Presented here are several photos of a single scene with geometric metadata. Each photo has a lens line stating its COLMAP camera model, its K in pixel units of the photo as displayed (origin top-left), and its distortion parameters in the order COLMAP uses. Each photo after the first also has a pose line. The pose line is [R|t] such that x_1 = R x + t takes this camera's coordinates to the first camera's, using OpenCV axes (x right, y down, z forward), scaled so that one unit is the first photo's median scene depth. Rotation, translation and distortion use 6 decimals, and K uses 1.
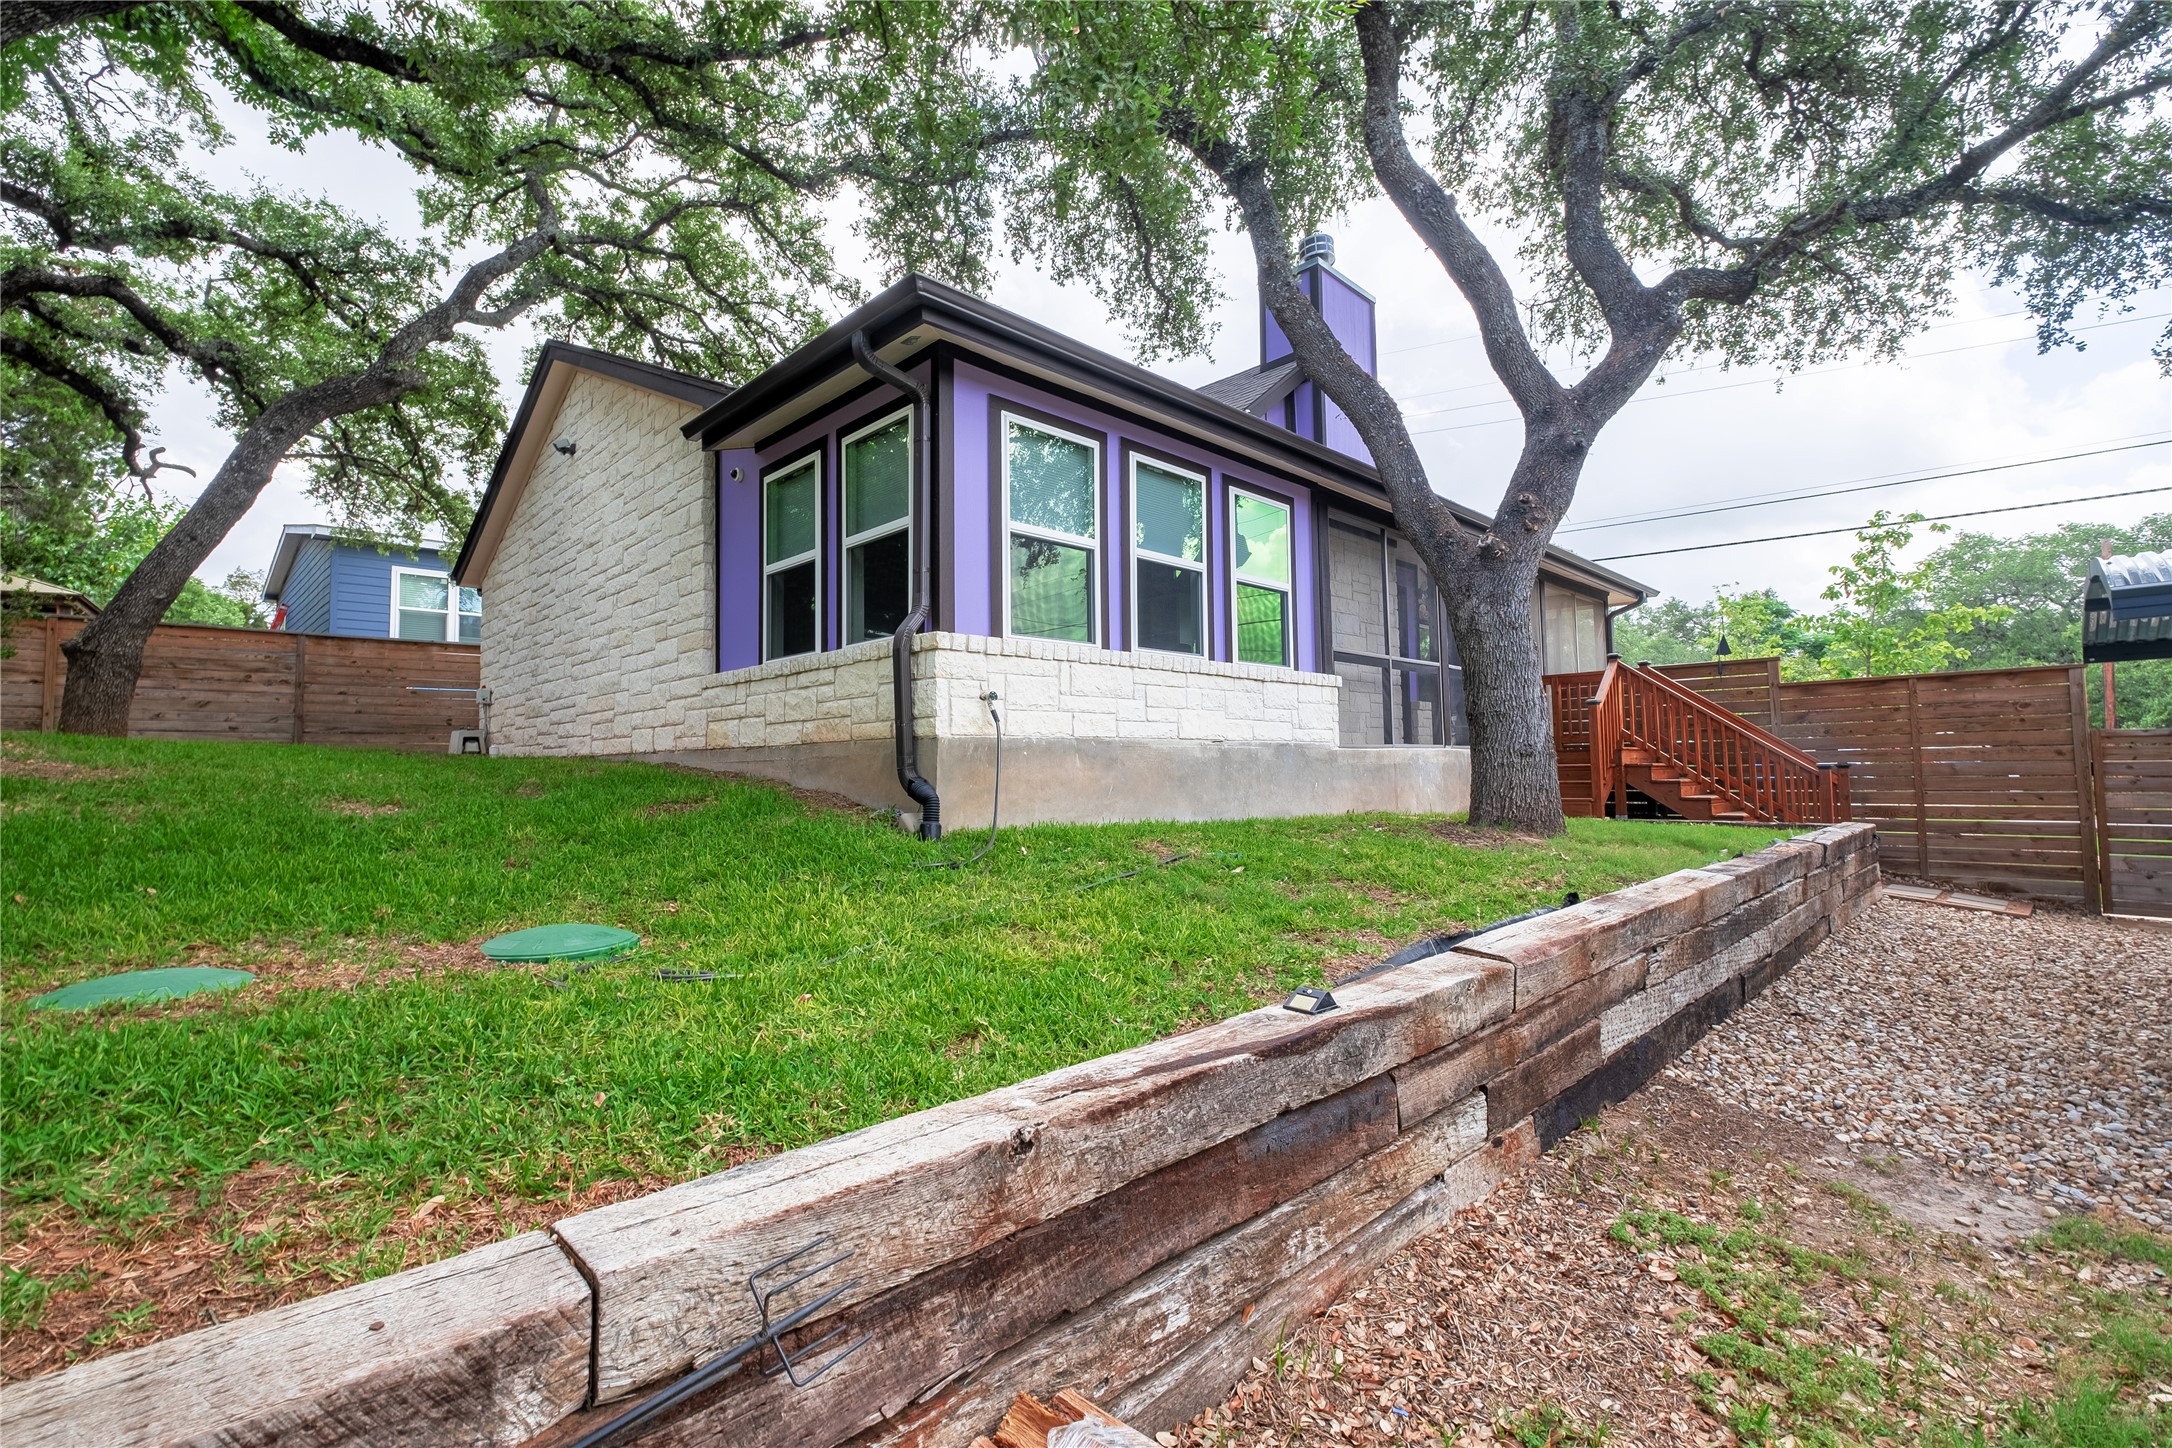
lens RADIAL K [[946.1, 0, 1085.0], [0, 946.1, 708.0], [0, 0, 1]] dist [0.000698, -0.000166]
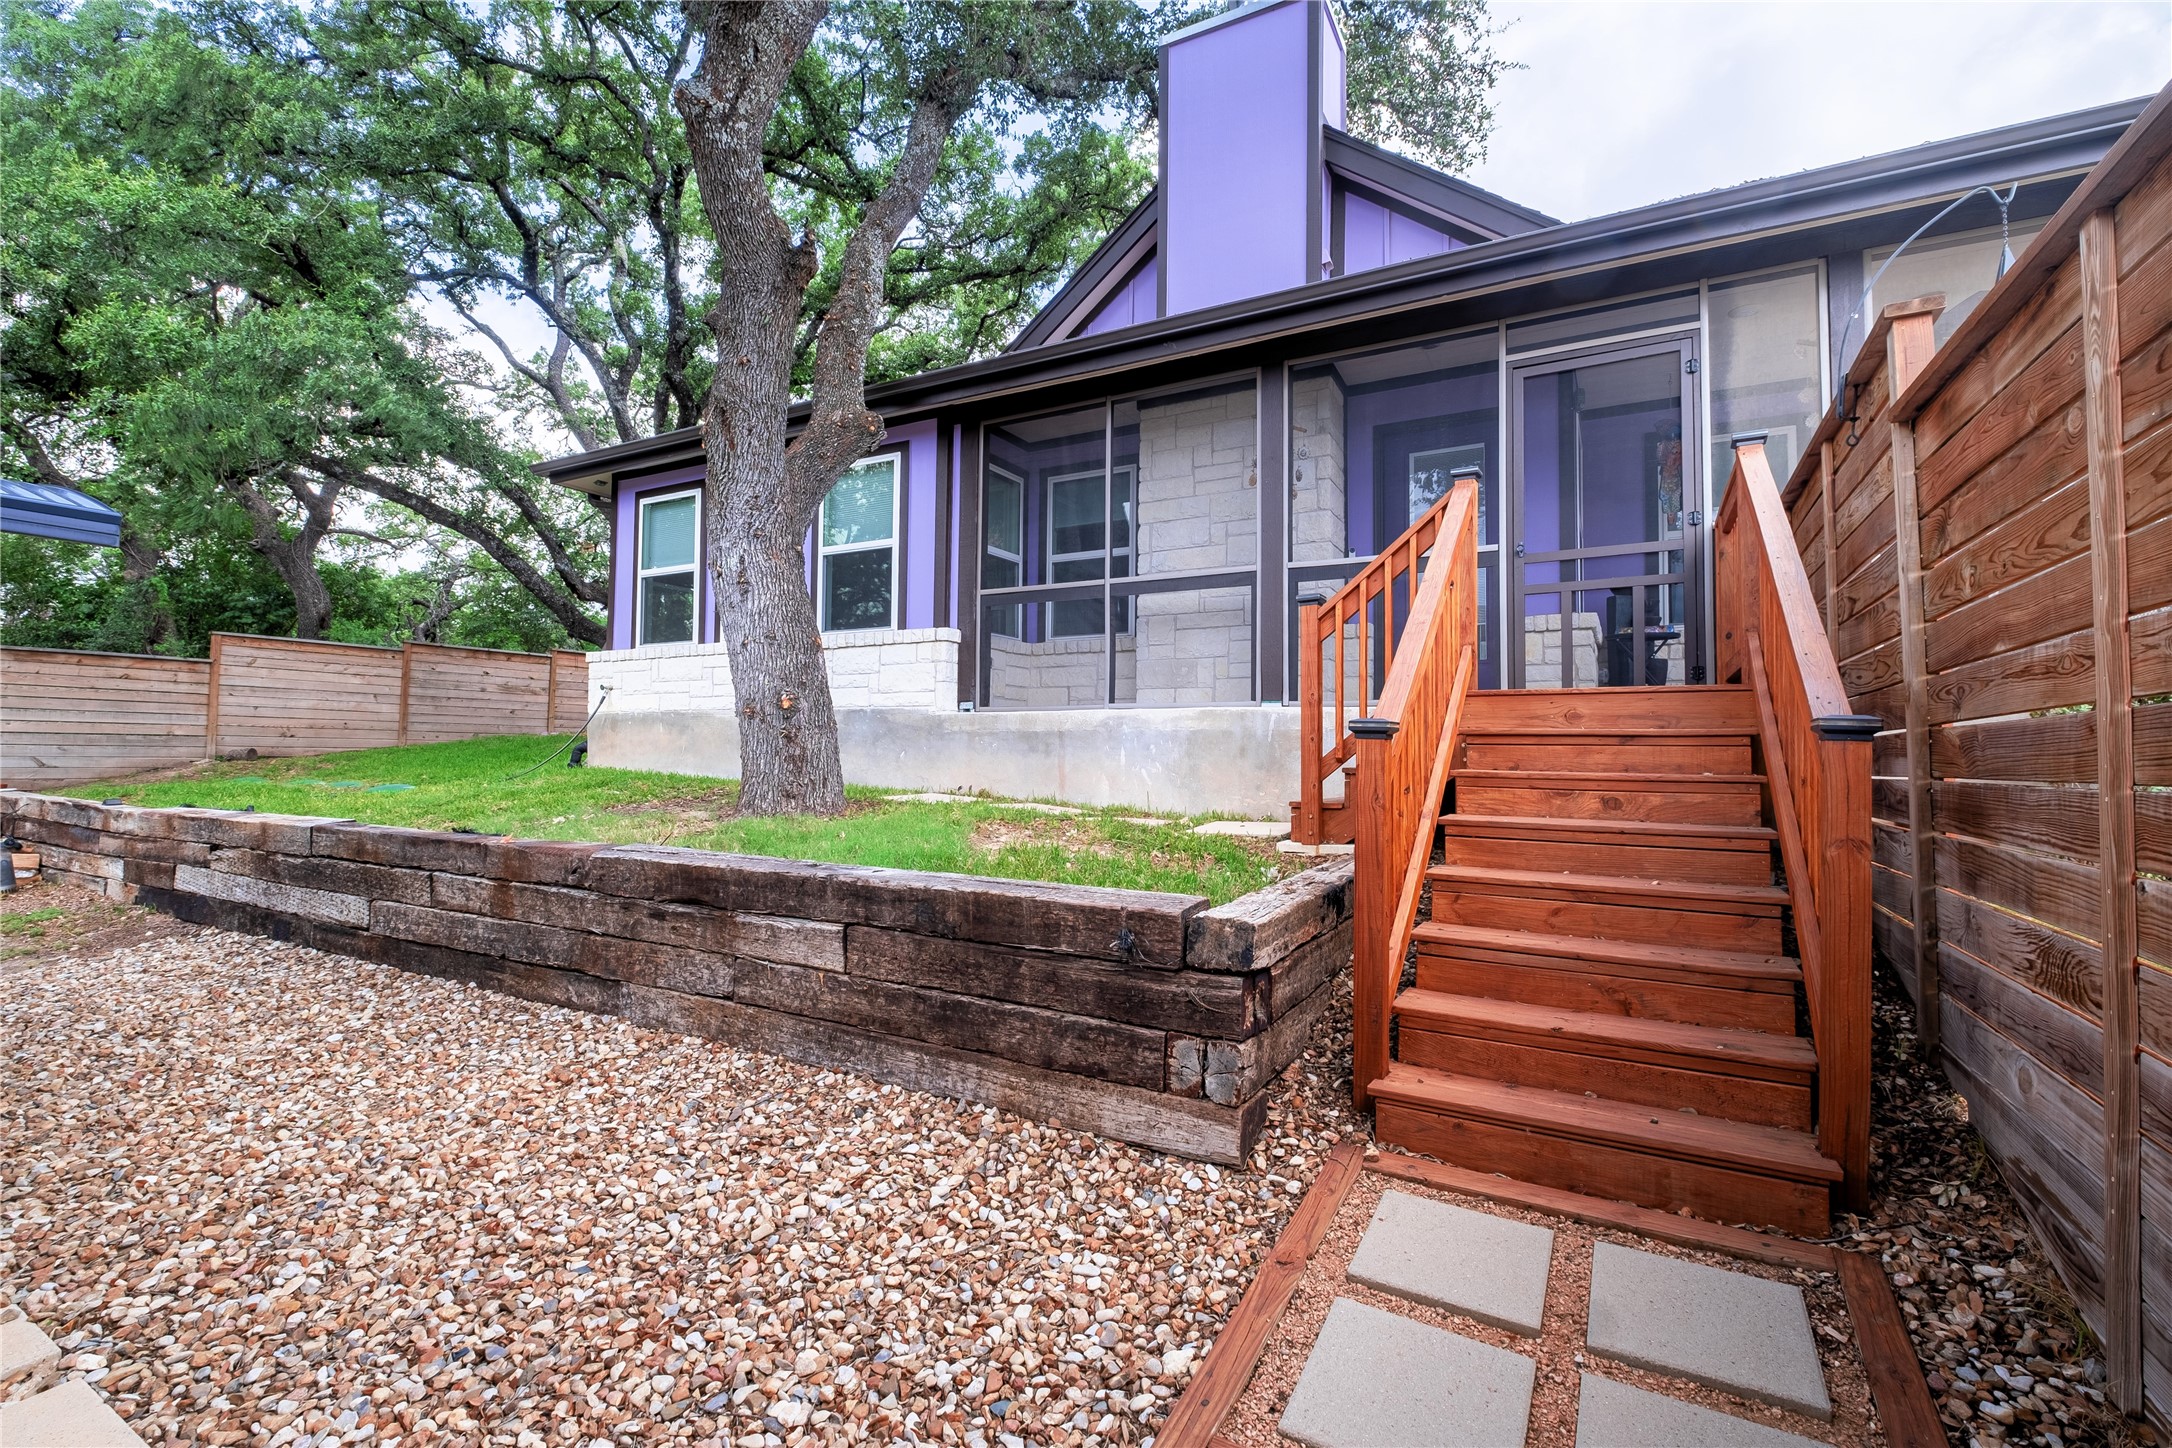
lens RADIAL K [[946.1, 0, 1085.0], [0, 946.1, 708.0], [0, 0, 1]] dist [0.000698, -0.000166]
pose [[0.276246, -0.030147, -0.960614, 1.380827], [0.048629, 0.998666, -0.017357, 0.073261], [0.959856, -0.041919, 0.277344, 1.089165]]
